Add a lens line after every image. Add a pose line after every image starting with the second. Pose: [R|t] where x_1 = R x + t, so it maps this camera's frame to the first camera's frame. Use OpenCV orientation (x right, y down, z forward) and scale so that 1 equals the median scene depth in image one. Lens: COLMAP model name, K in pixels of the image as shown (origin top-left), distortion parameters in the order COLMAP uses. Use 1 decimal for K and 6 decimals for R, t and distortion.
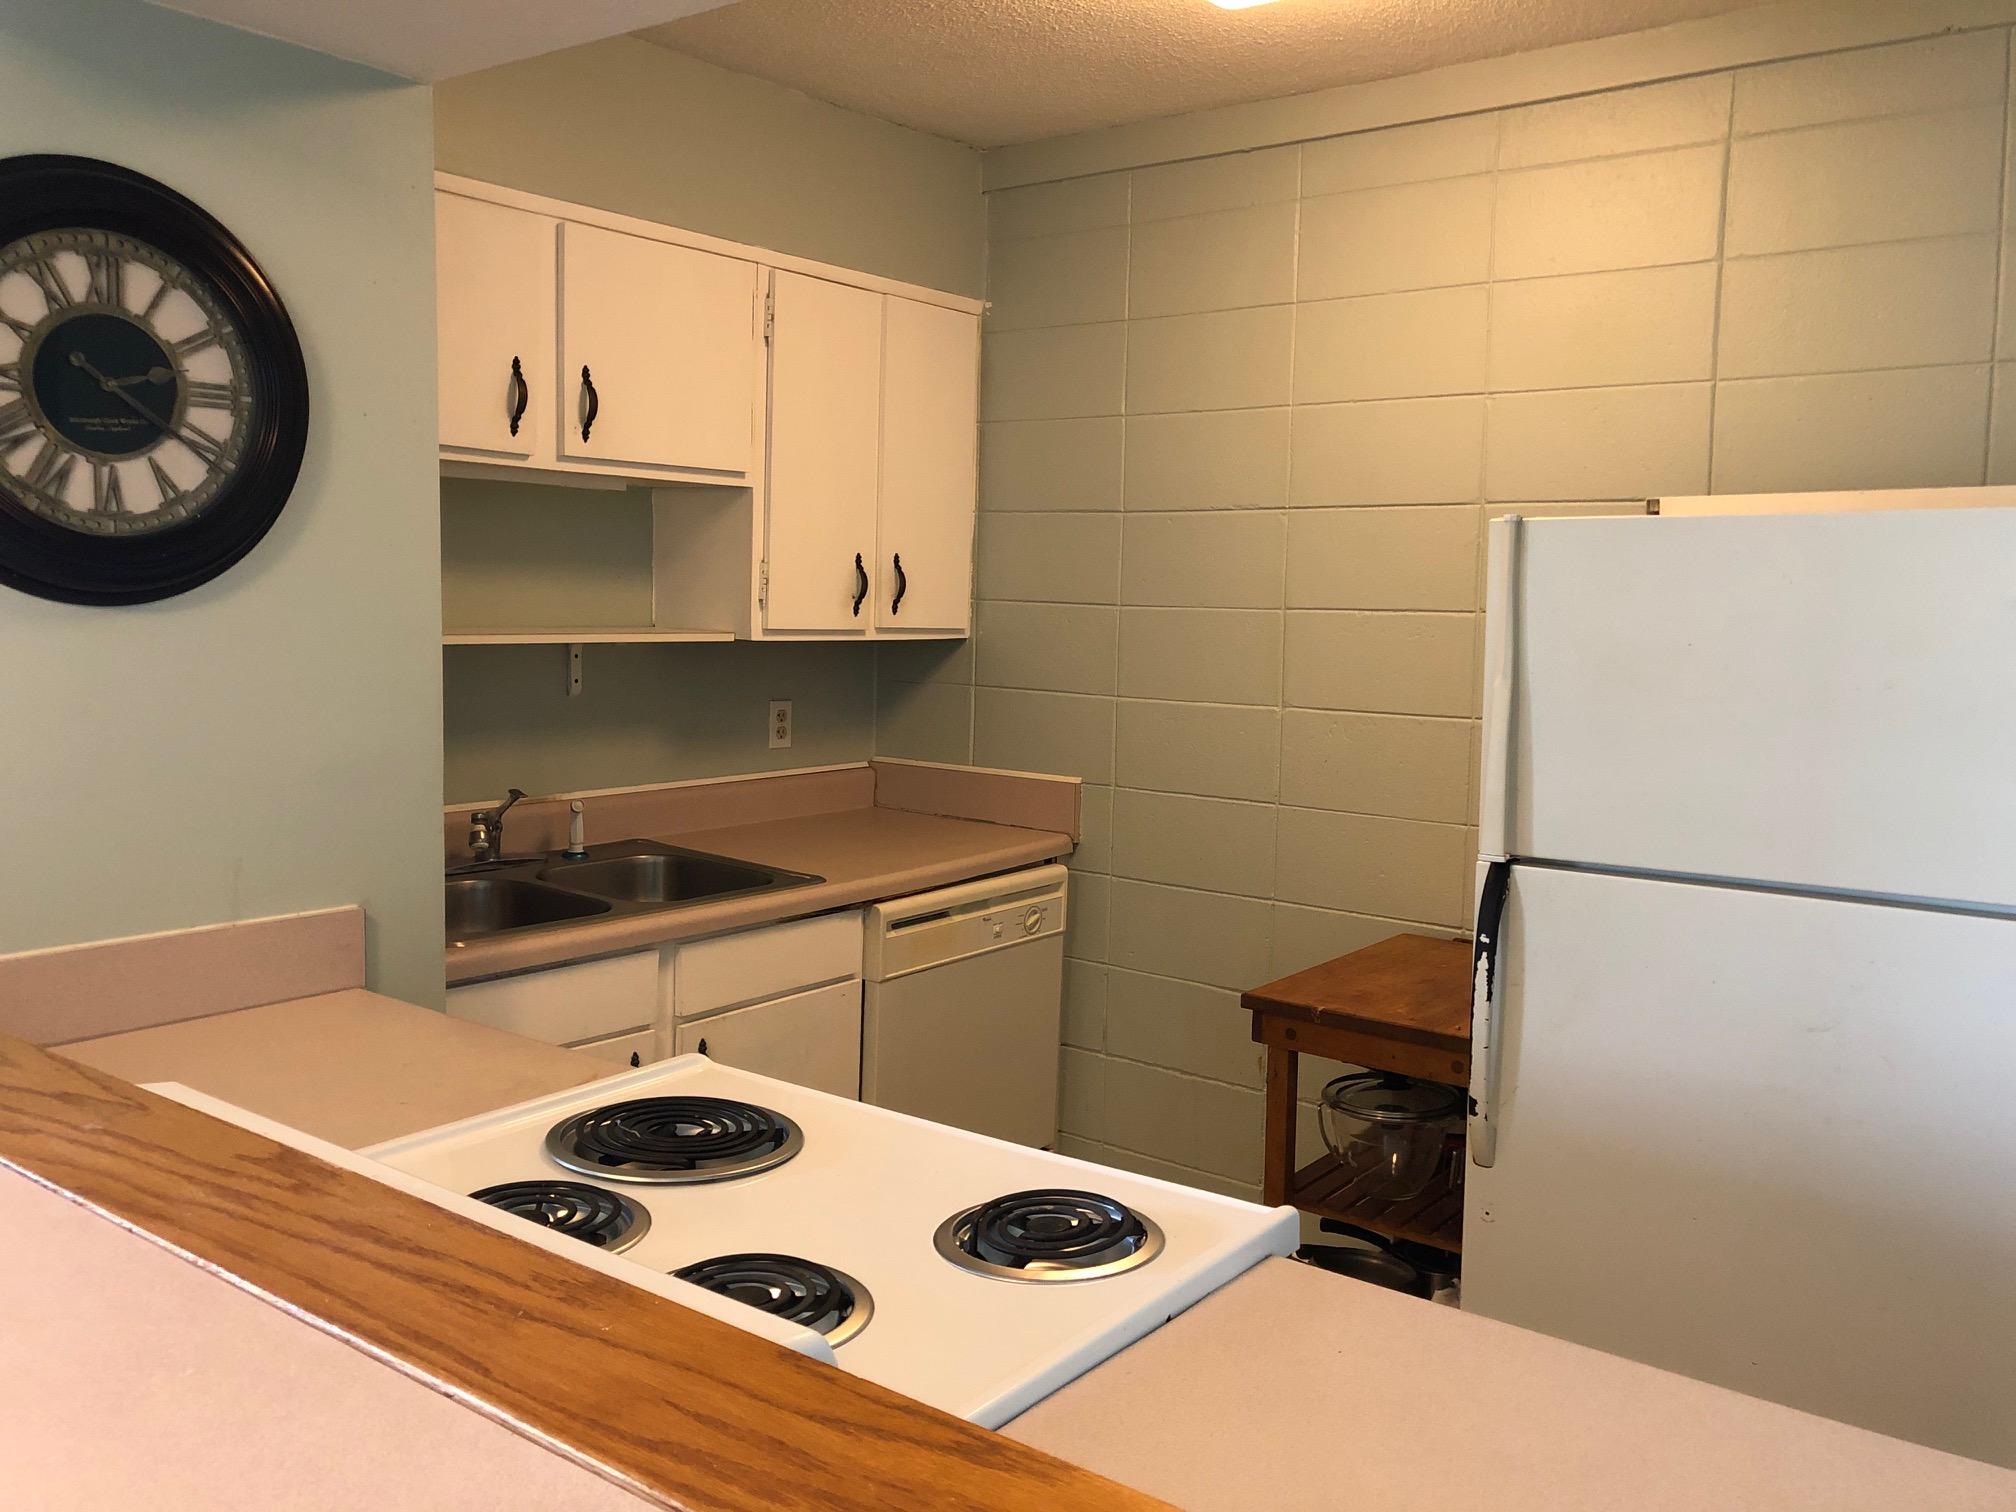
lens RADIAL K [[1680.4, 0, 1015.8], [0, 1680.4, 747.0], [0, 0, 1]] dist [0.039386, -0.008184]
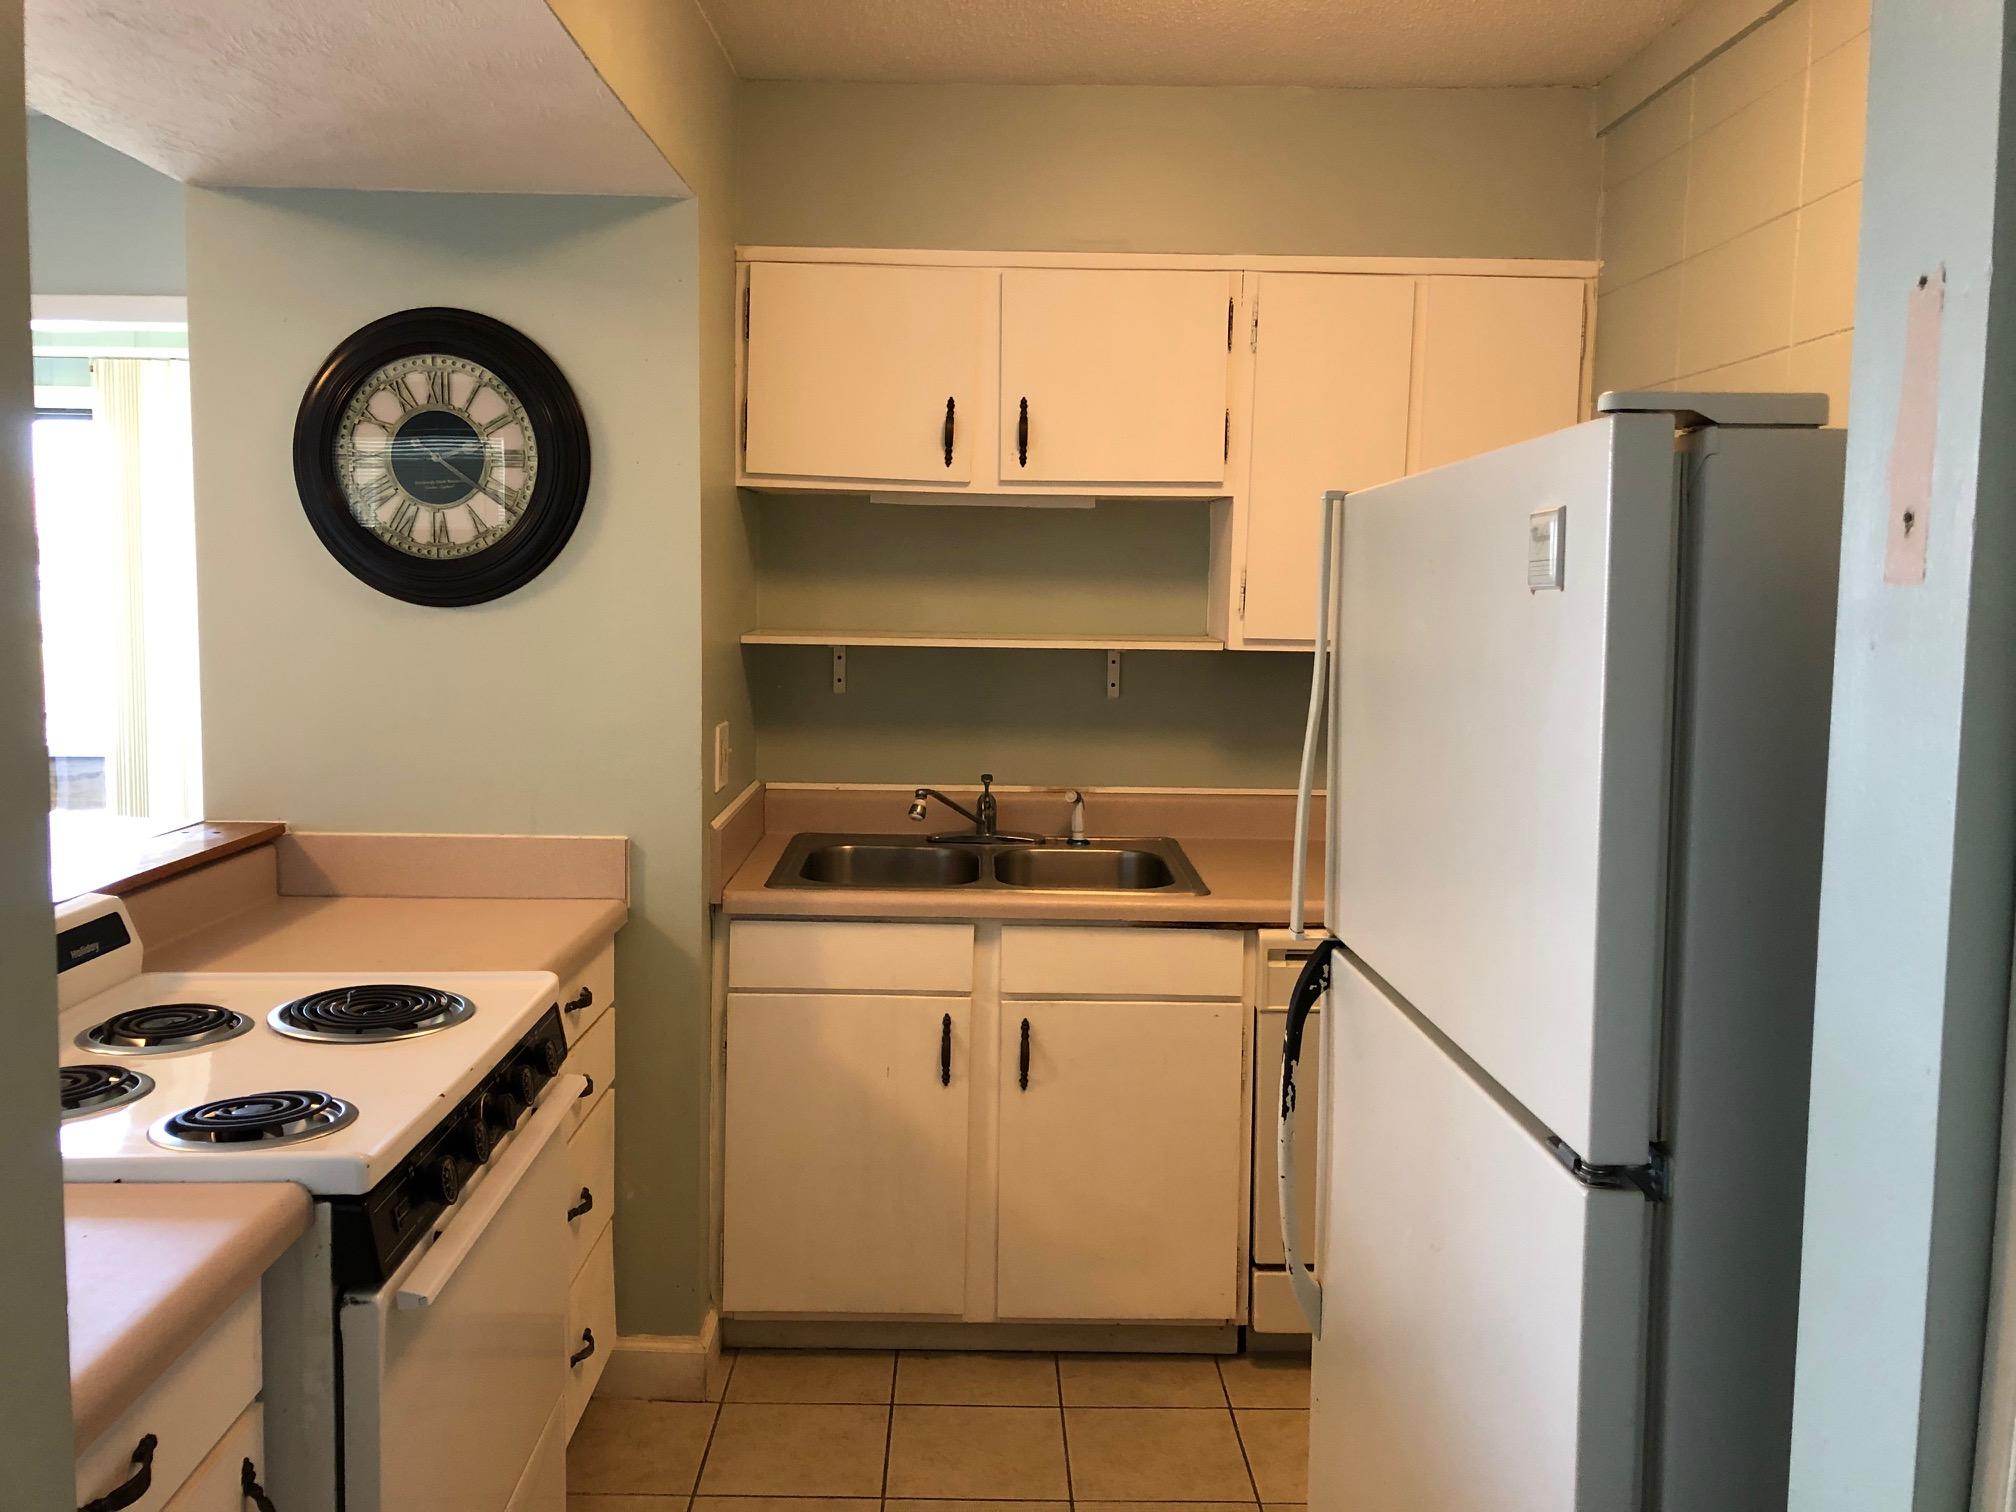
lens RADIAL K [[1680.4, 0, 1015.8], [0, 1680.4, 747.0], [0, 0, 1]] dist [0.039386, -0.008184]
pose [[0.612854, 0.066708, -0.787376, 0.907804], [-0.077011, 0.996729, 0.024504, -0.034311], [0.786435, 0.045619, 0.615986, 0.472451]]
